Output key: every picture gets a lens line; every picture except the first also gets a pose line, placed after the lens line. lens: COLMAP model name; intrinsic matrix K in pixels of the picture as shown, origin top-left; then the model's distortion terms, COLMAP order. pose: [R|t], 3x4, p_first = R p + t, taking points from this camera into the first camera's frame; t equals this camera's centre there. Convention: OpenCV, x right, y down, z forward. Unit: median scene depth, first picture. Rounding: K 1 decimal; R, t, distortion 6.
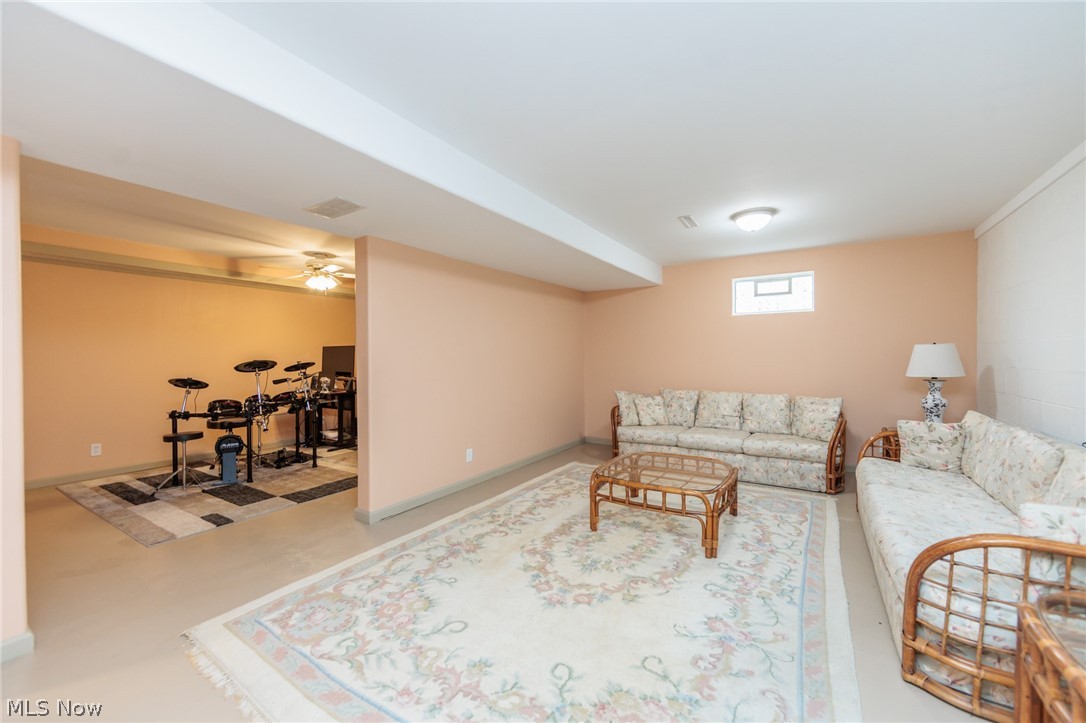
lens RADIAL K [[422.2, 0, 543.0], [0, 422.2, 361.5], [0, 0, 1]] dist [-0.000234, 0.000055]
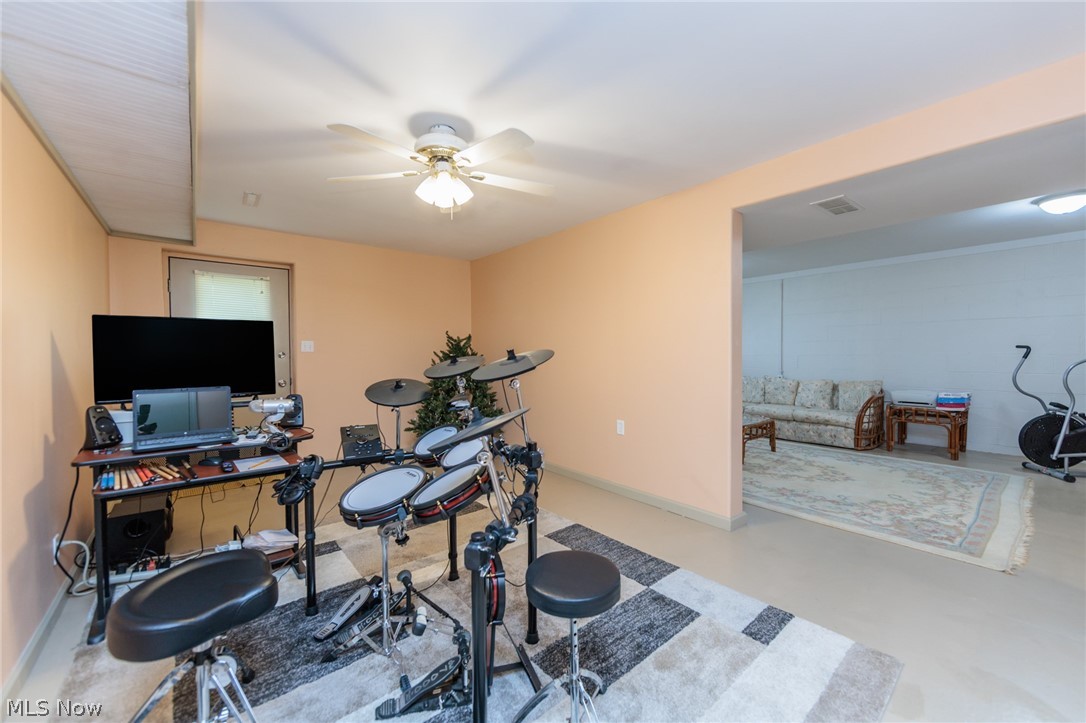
lens RADIAL K [[425.3, 0, 540.9], [0, 425.3, 358.2], [0, 0, 1]] dist [-0.001511, 0.000100]
pose [[0.305051, -0.010083, 0.952282, -1.590565], [0.015838, 0.999859, 0.005514, 0.004727], [-0.952204, 0.013400, 0.305168, 1.254006]]
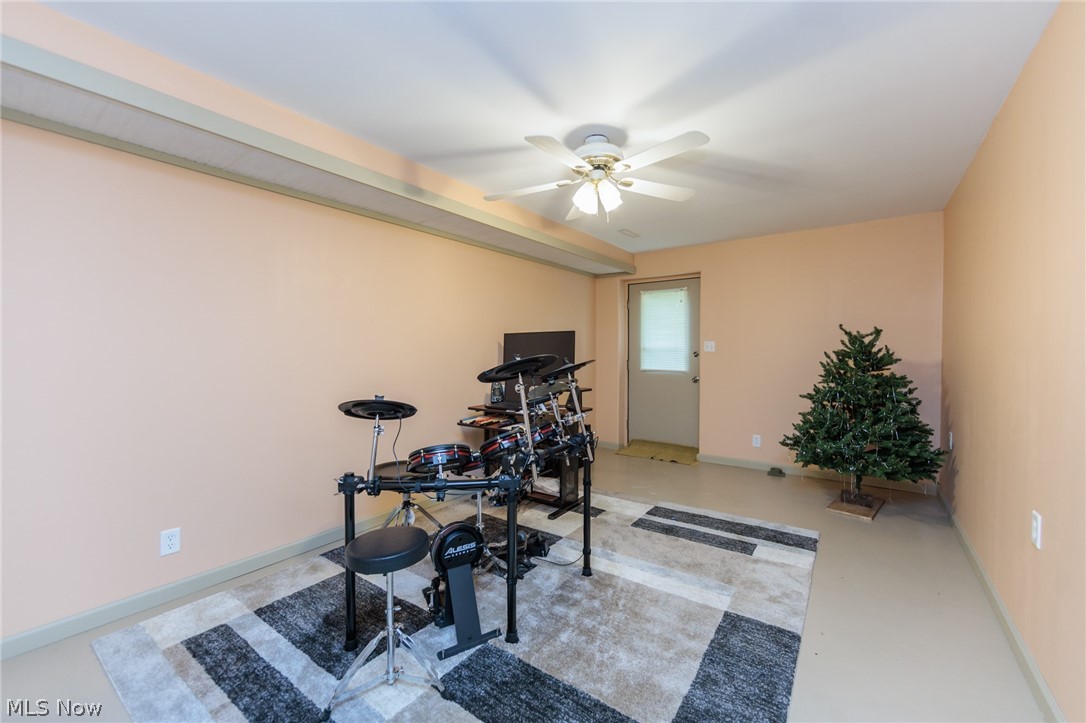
lens RADIAL K [[425.3, 0, 540.9], [0, 425.3, 358.2], [0, 0, 1]] dist [-0.001511, 0.000100]
pose [[0.998088, 0.002594, -0.061760, -0.934410], [-0.002376, 0.999991, 0.003604, -0.002300], [0.061769, -0.003450, 0.998085, 0.836364]]
